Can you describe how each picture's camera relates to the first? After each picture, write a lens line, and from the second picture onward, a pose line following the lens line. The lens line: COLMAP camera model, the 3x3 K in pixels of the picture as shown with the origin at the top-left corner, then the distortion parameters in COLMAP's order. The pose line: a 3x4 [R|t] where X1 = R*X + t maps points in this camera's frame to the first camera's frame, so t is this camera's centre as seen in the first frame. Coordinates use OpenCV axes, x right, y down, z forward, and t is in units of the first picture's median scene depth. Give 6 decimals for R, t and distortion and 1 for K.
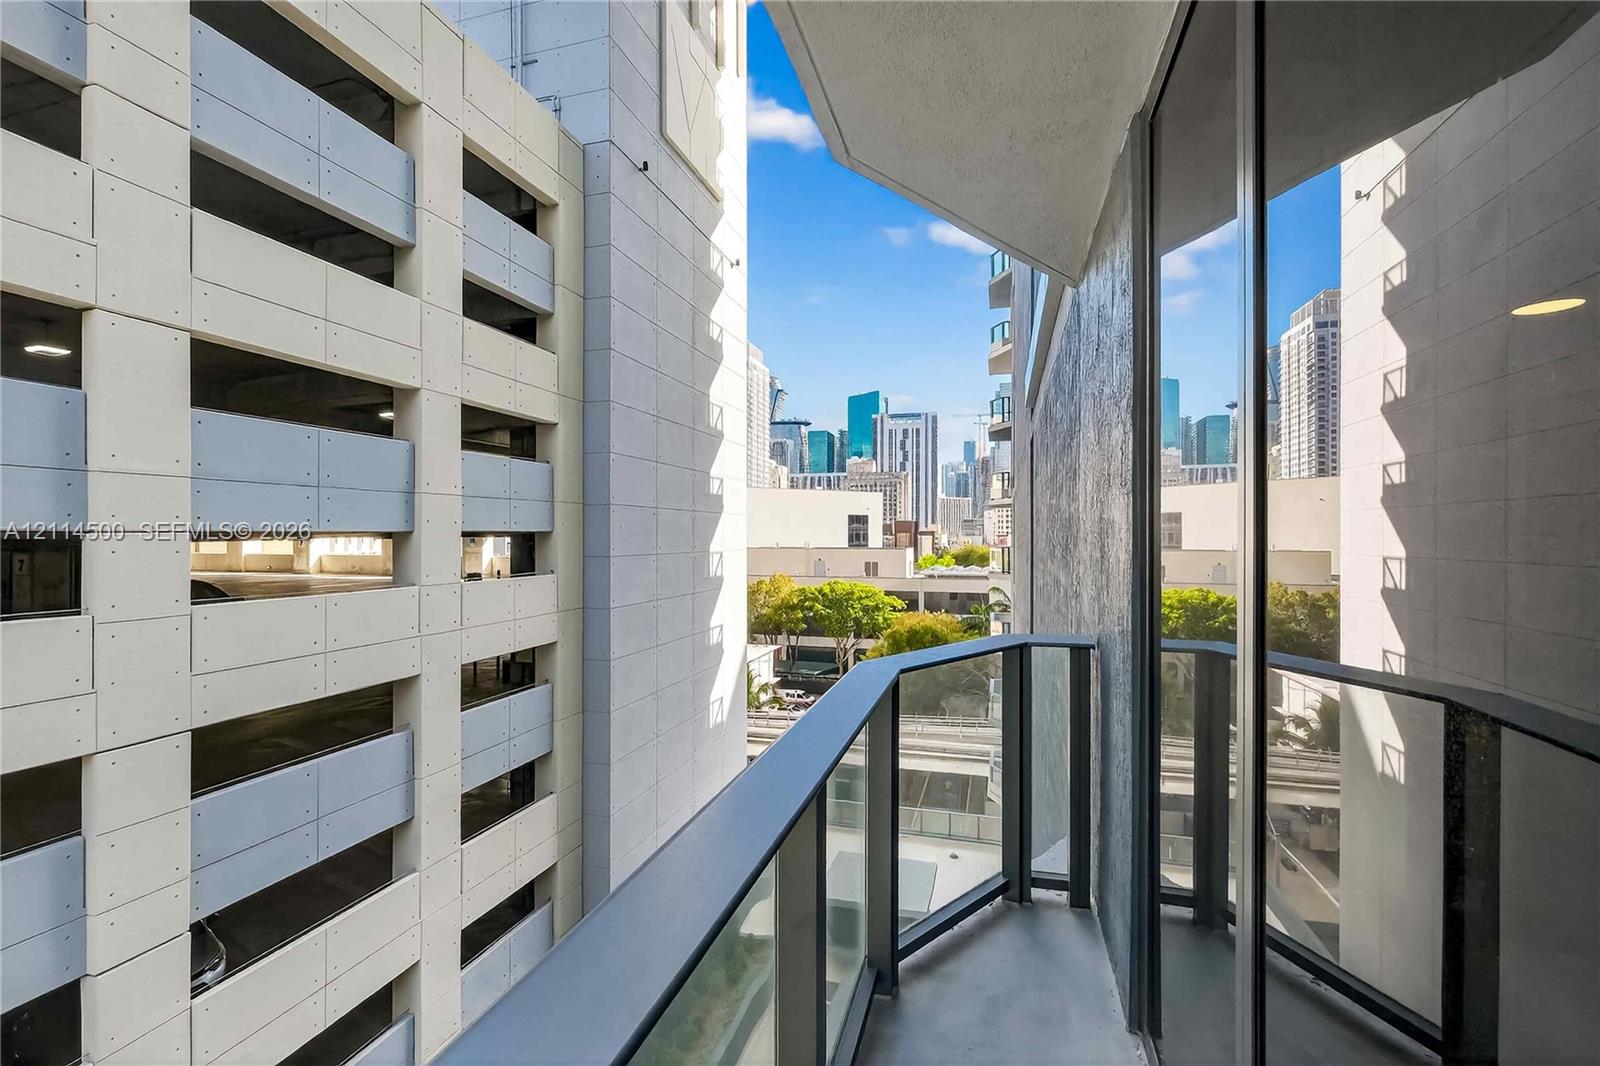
lens RADIAL K [[718.8, 0, 797.1], [0, 718.8, 555.3], [0, 0, 1]] dist [0.000690, 0.000297]
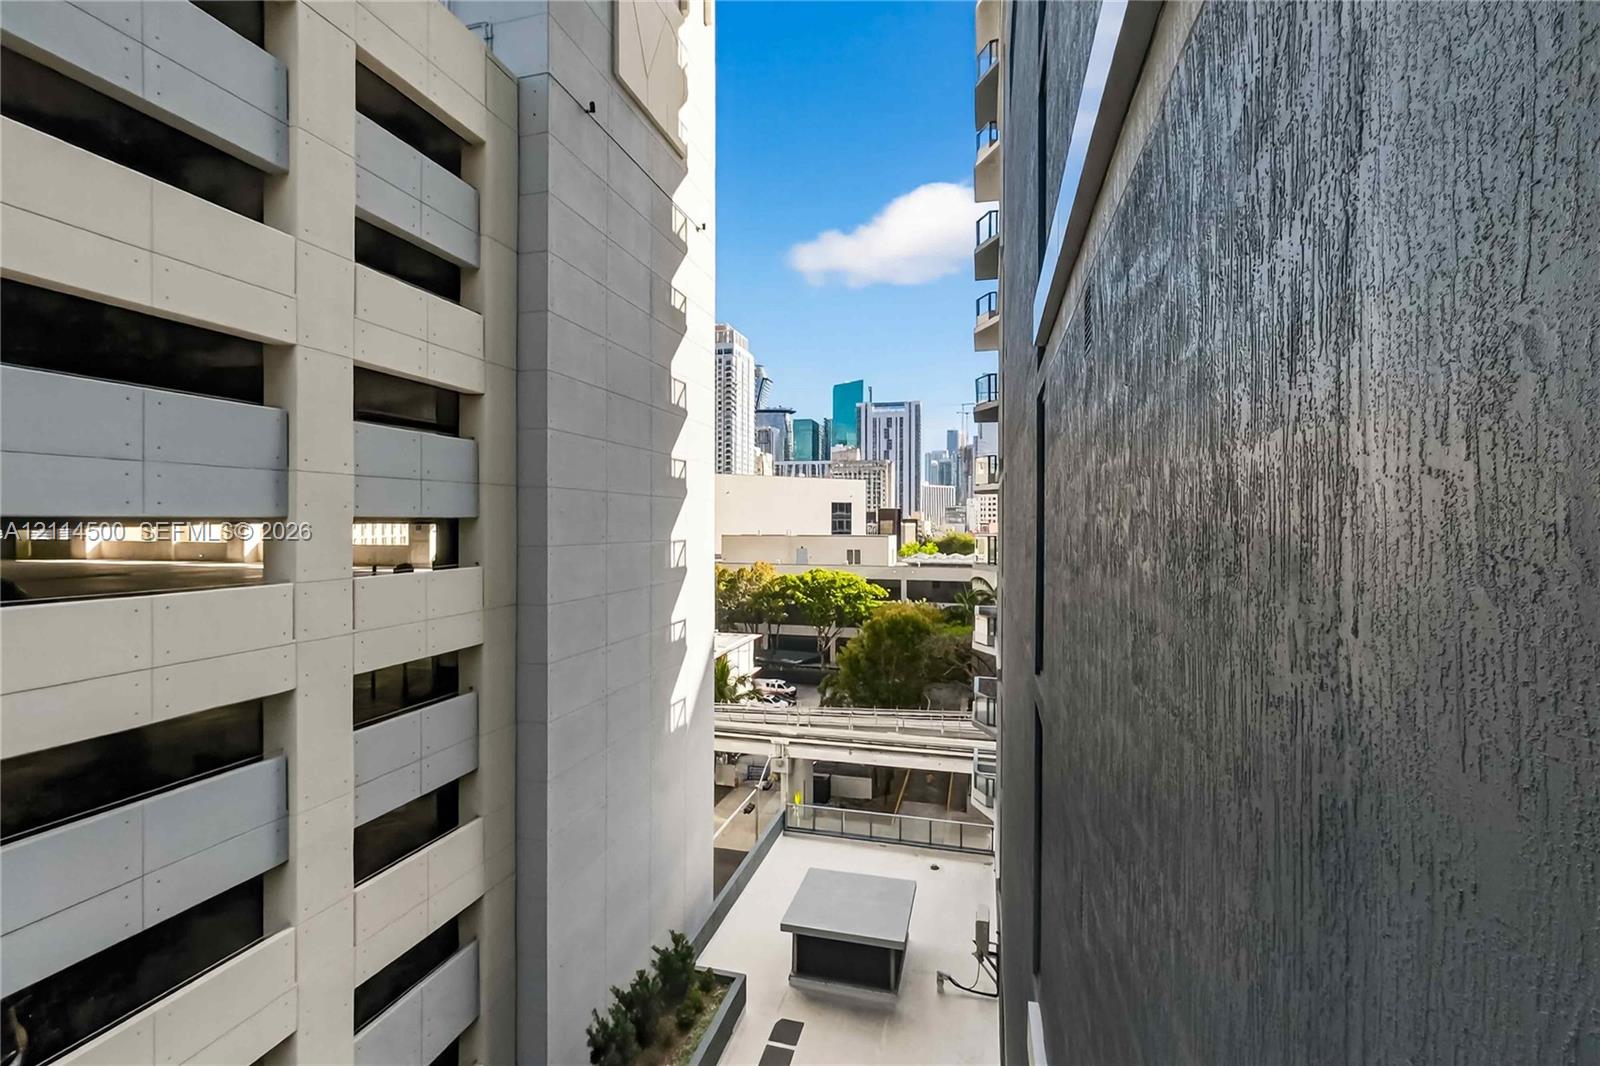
lens RADIAL K [[698.7, 0, 802.7], [0, 698.7, 543.5], [0, 0, 1]] dist [0.001767, 0.000257]
pose [[0.999680, 0.002694, 0.025146, 0.023206], [-0.002749, 0.999994, 0.002159, -0.003498], [-0.025140, -0.002228, 0.999681, 0.100821]]
